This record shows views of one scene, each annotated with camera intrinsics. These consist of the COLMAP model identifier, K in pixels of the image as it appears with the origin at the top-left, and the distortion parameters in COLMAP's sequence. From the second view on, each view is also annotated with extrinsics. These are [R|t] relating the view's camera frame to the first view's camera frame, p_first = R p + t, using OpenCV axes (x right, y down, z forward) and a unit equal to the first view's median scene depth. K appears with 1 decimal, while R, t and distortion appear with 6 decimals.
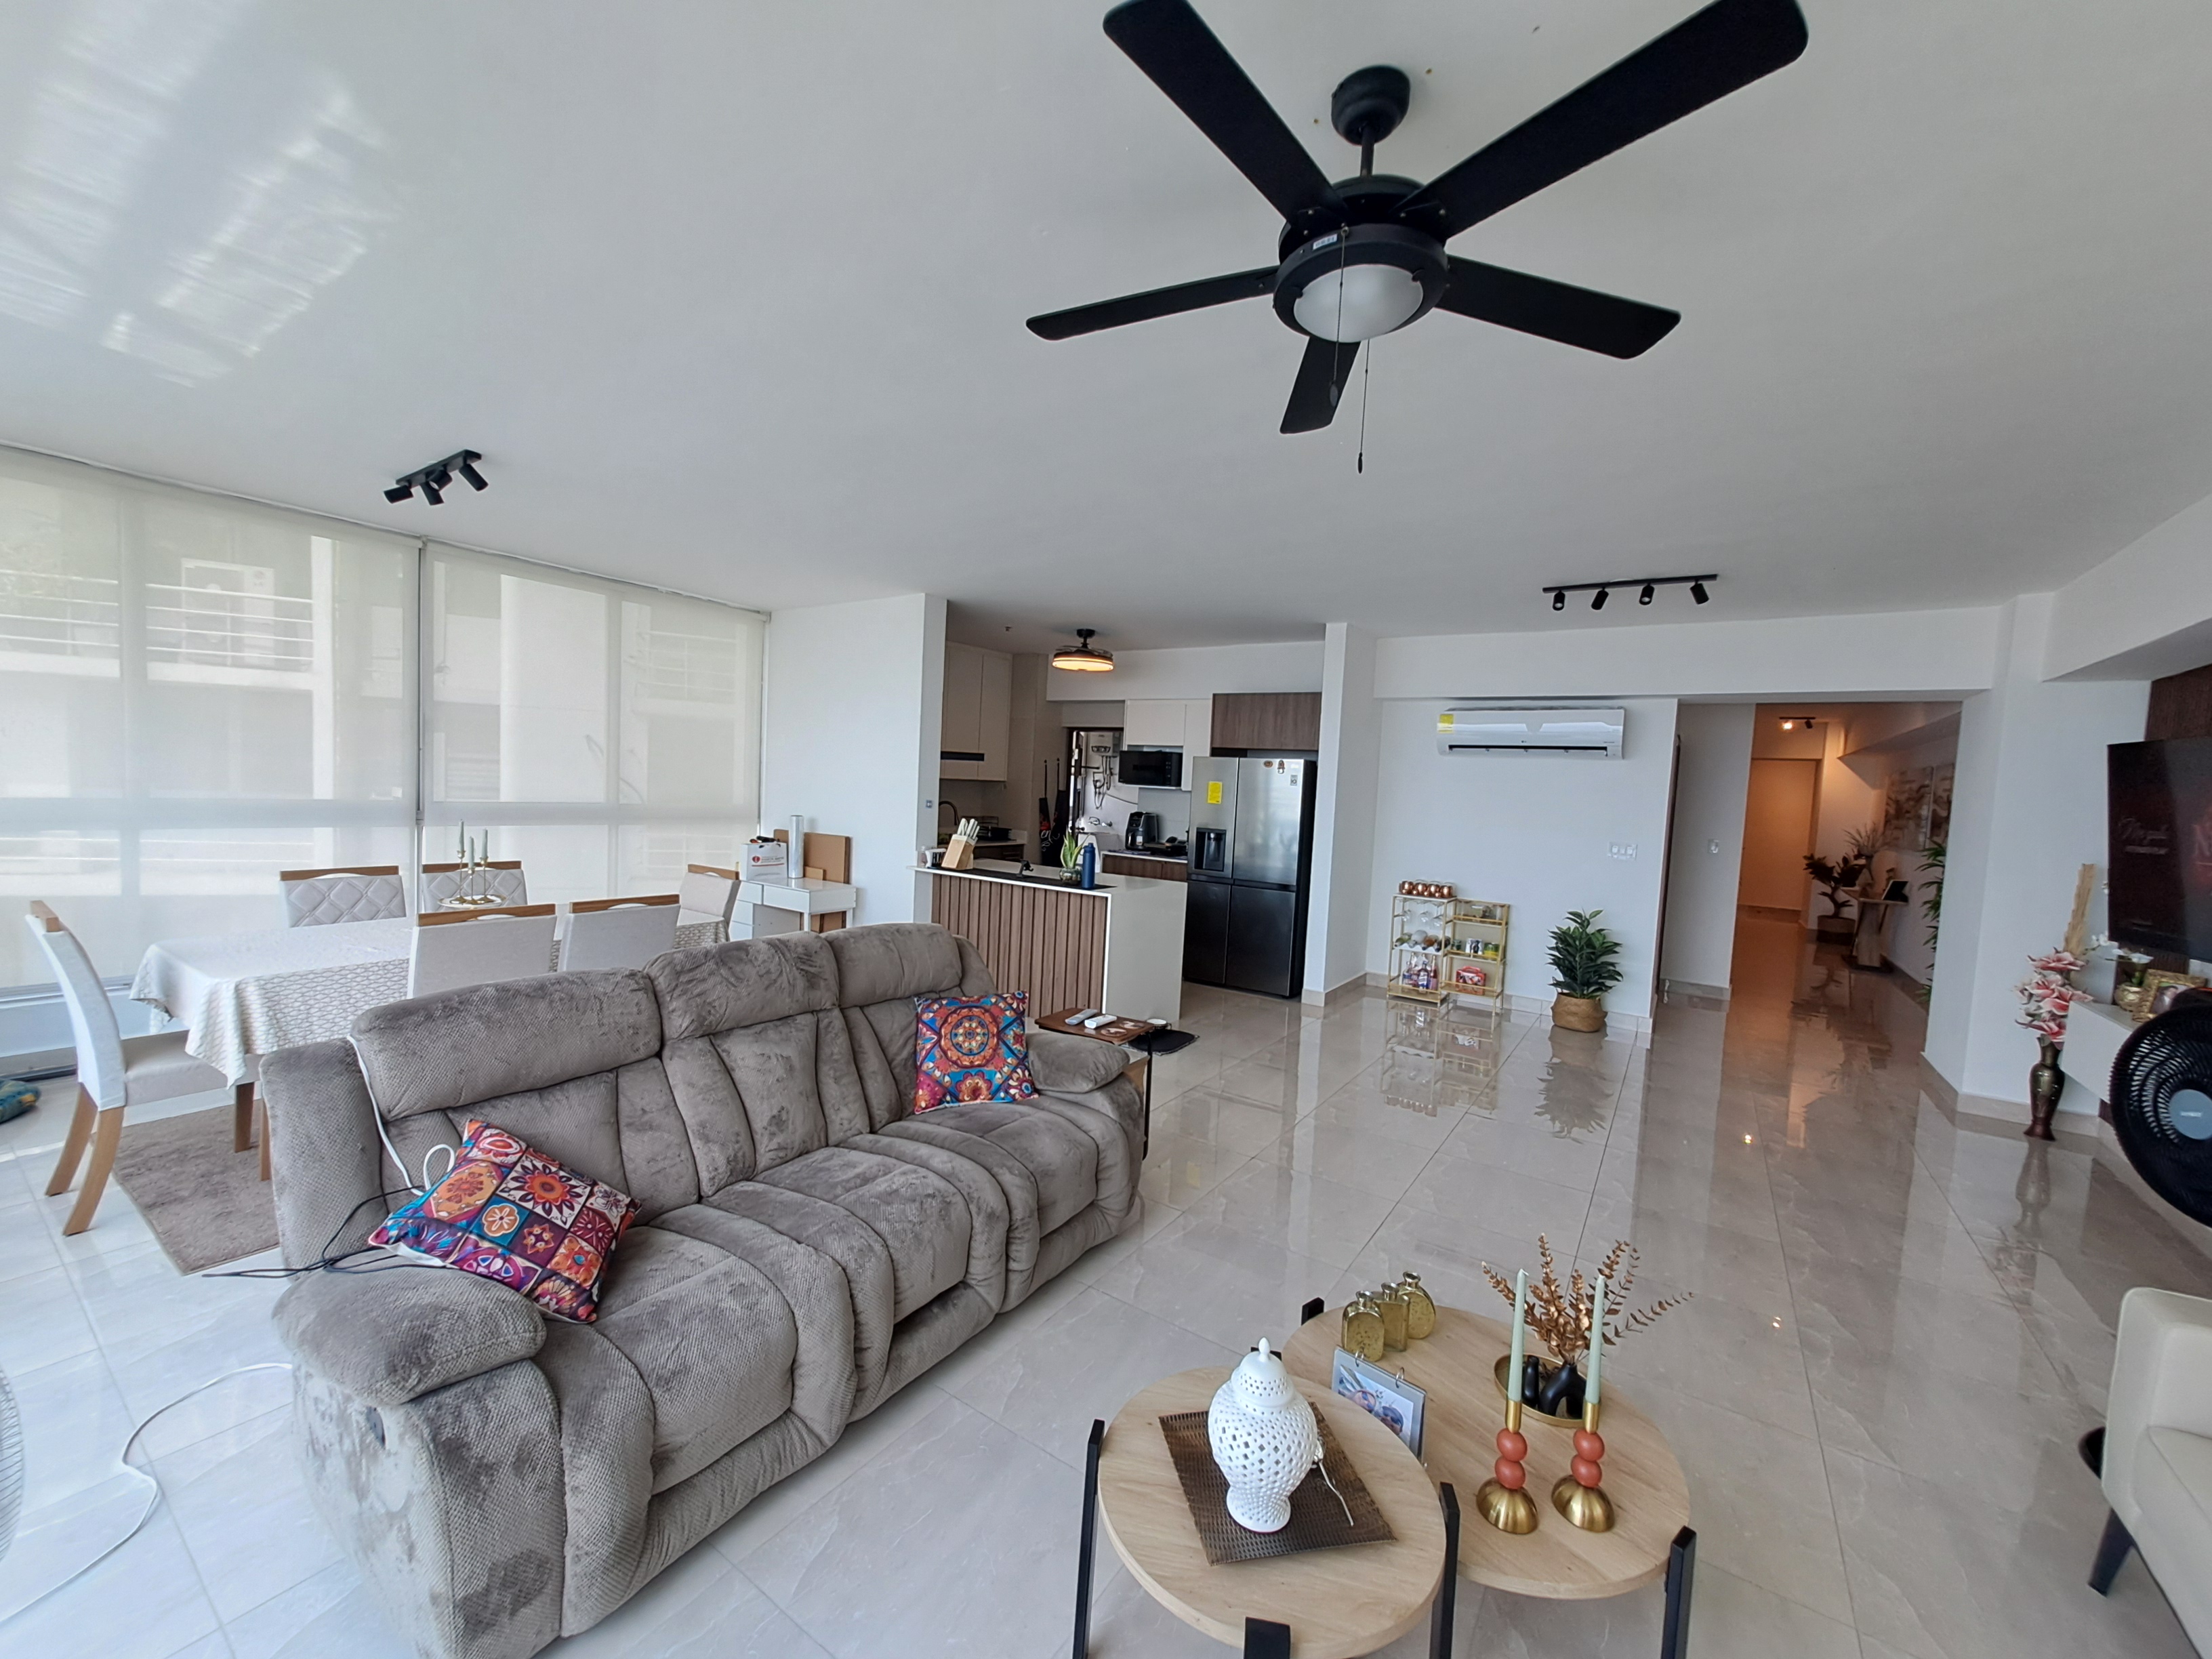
lens RADIAL K [[873.7, 0, 1095.2], [0, 873.7, 826.3], [0, 0, 1]] dist [0.001483, -0.000773]
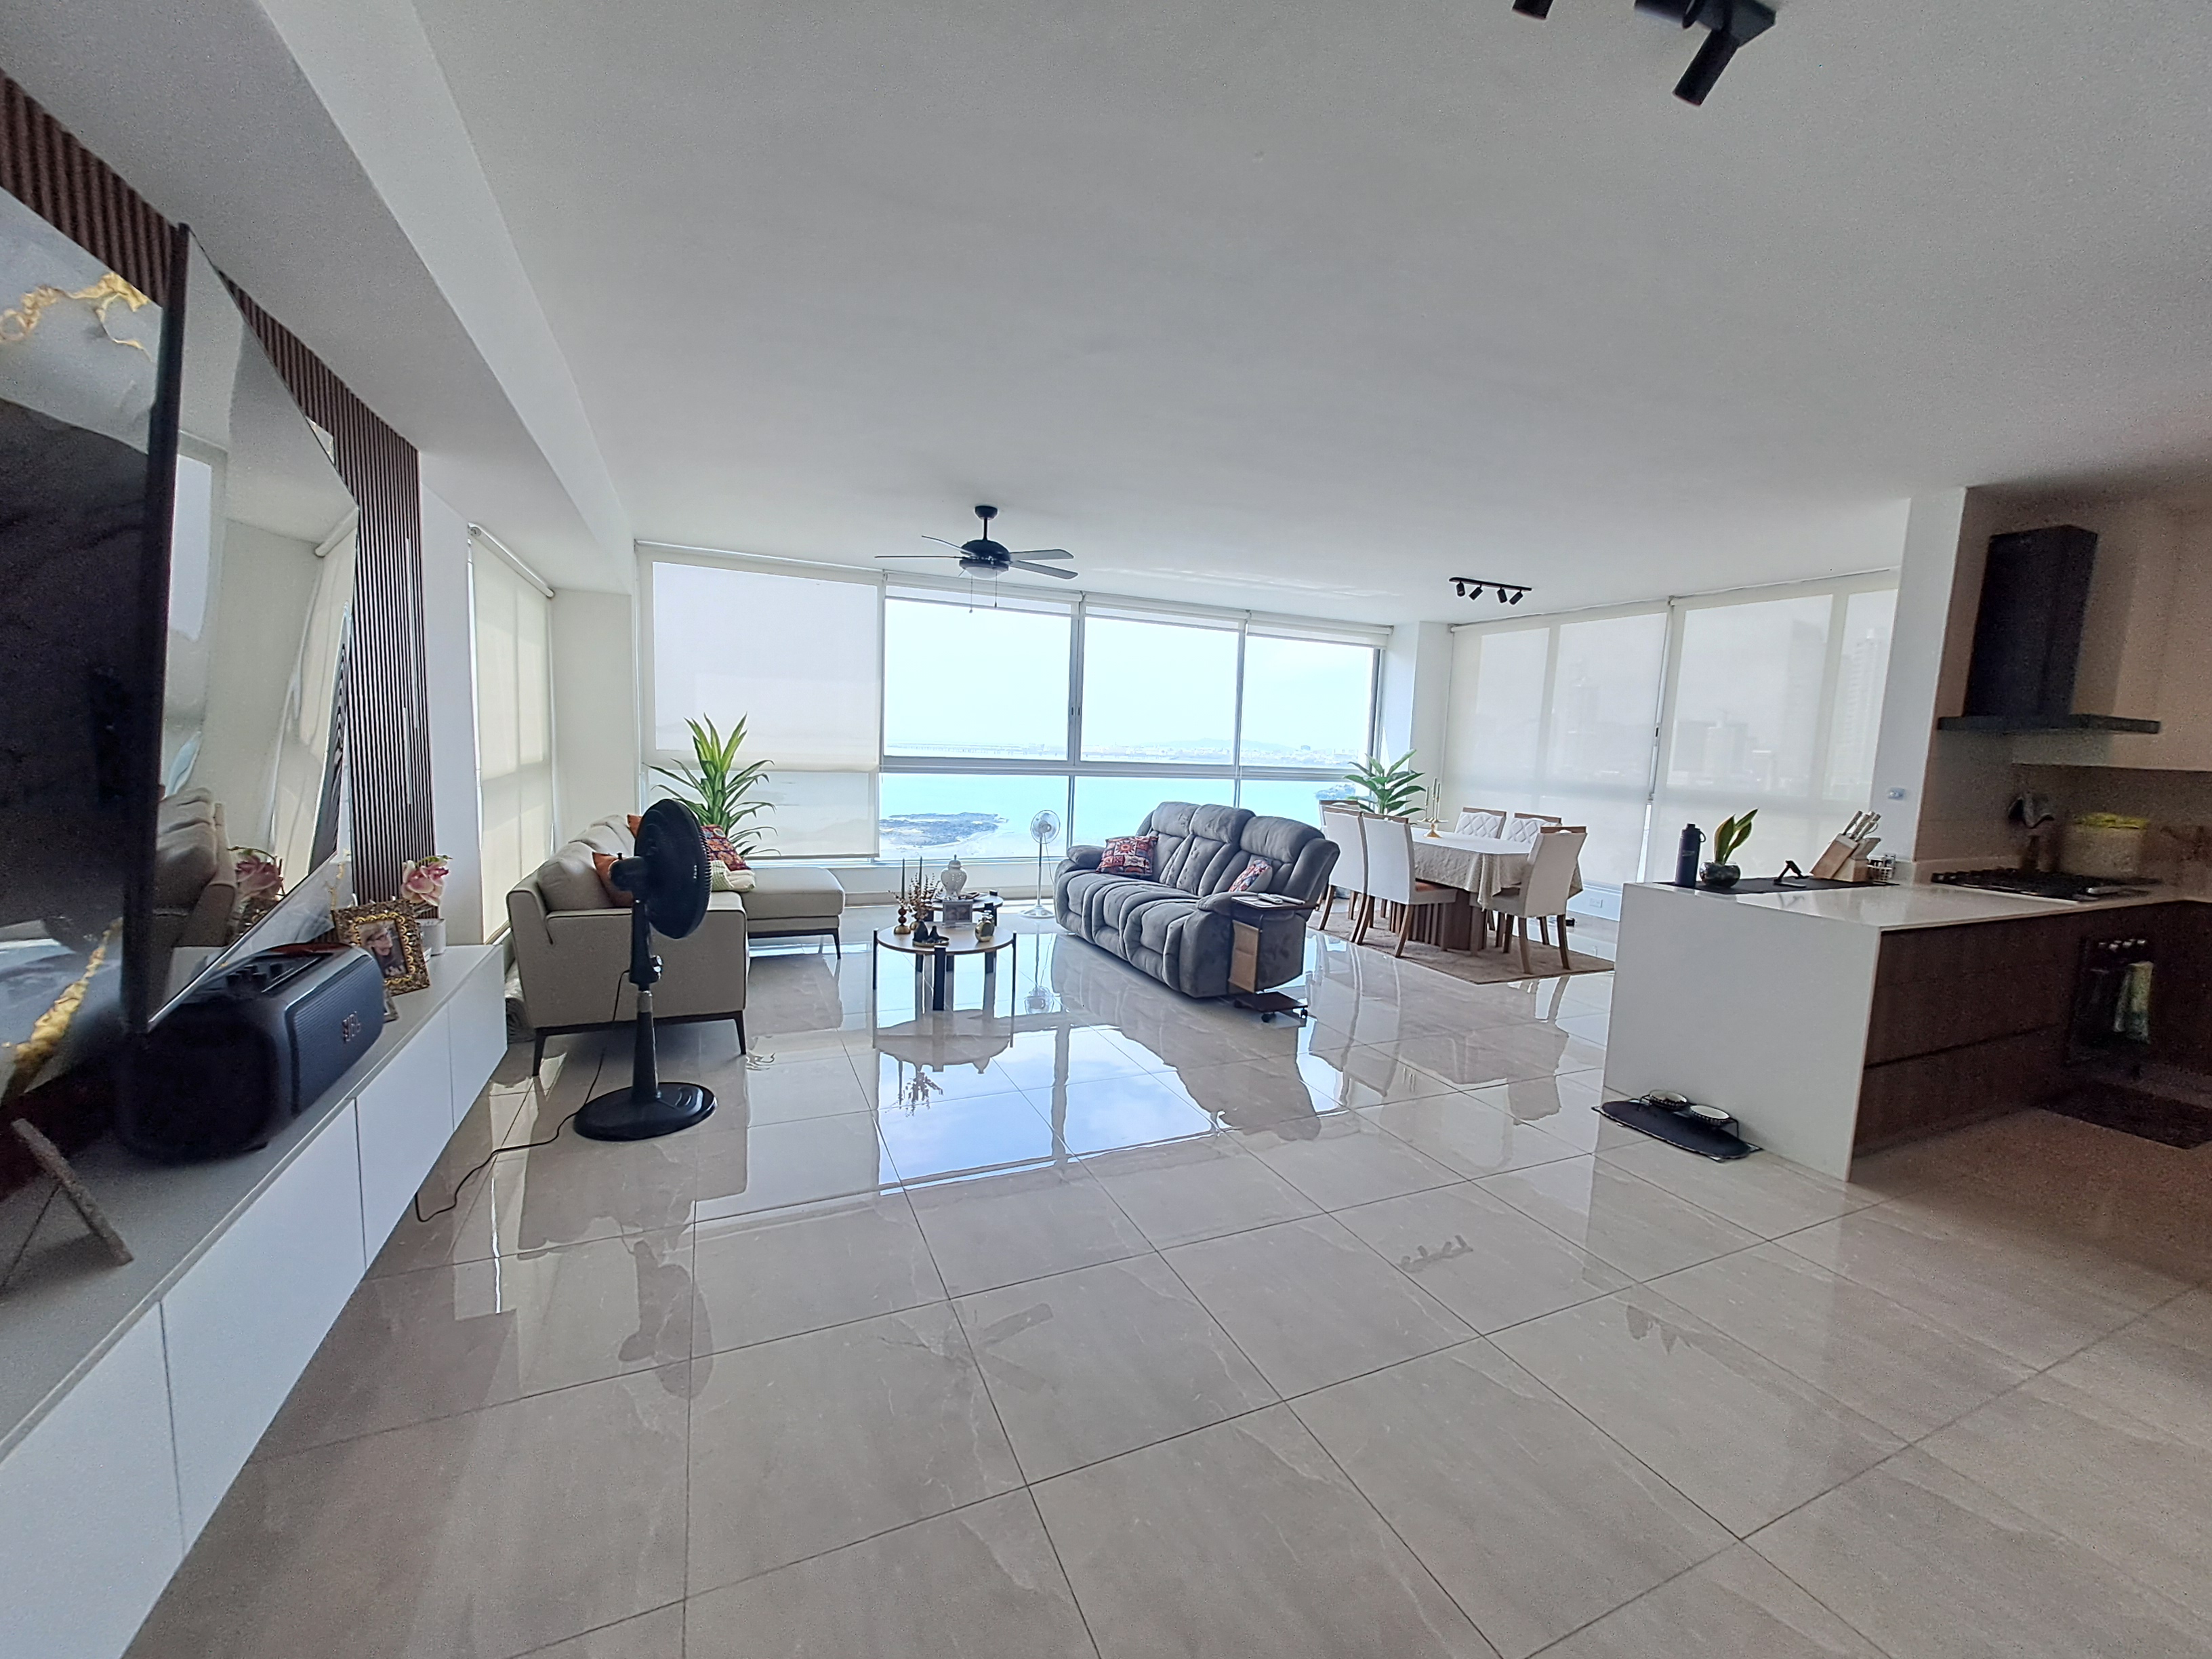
lens RADIAL K [[873.7, 0, 1091.8], [0, 873.7, 836.9], [0, 0, 1]] dist [0.001483, -0.000773]
pose [[-0.516001, 0.028342, -0.856119, 0.632688], [-0.106575, 0.989562, 0.096994, 0.008198], [0.849932, 0.141290, -0.507595, 0.687769]]
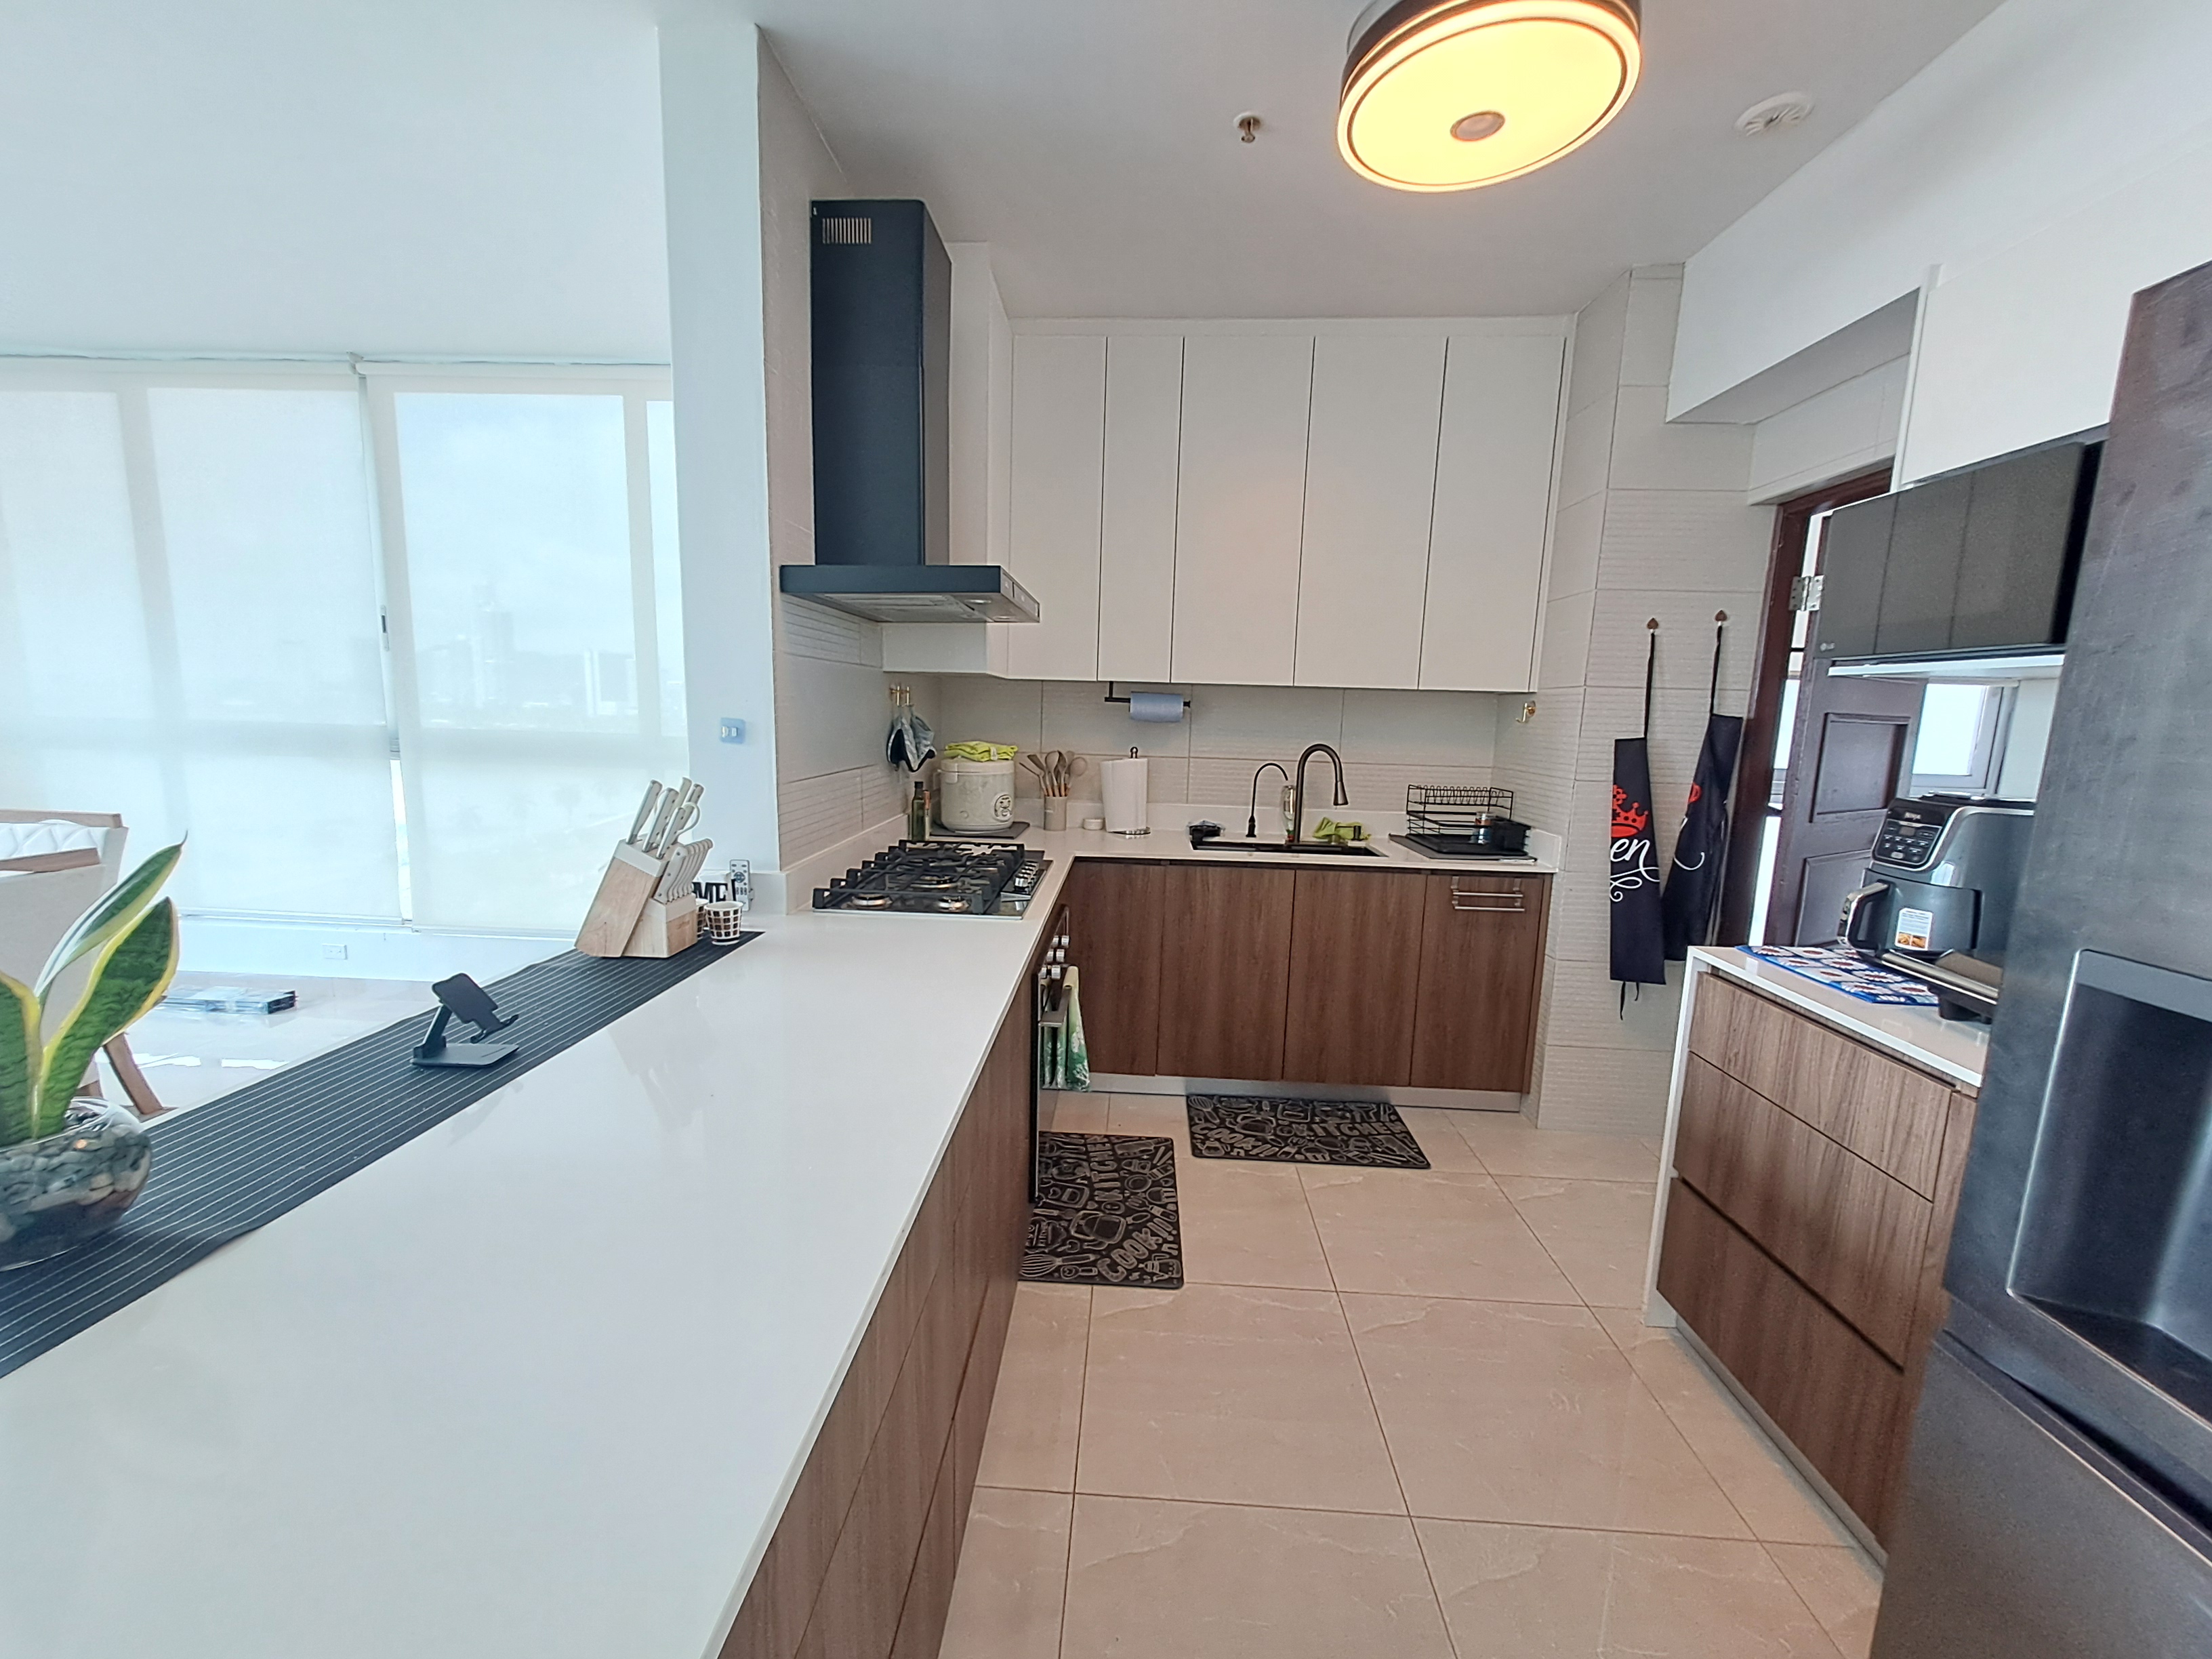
lens RADIAL K [[873.7, 0, 1099.7], [0, 873.7, 835.6], [0, 0, 1]] dist [0.001483, -0.000773]
pose [[0.525489, 0.092530, -0.845754, 0.137217], [-0.046751, 0.995707, 0.079888, -0.015838], [0.849515, -0.002441, 0.527559, 0.800173]]
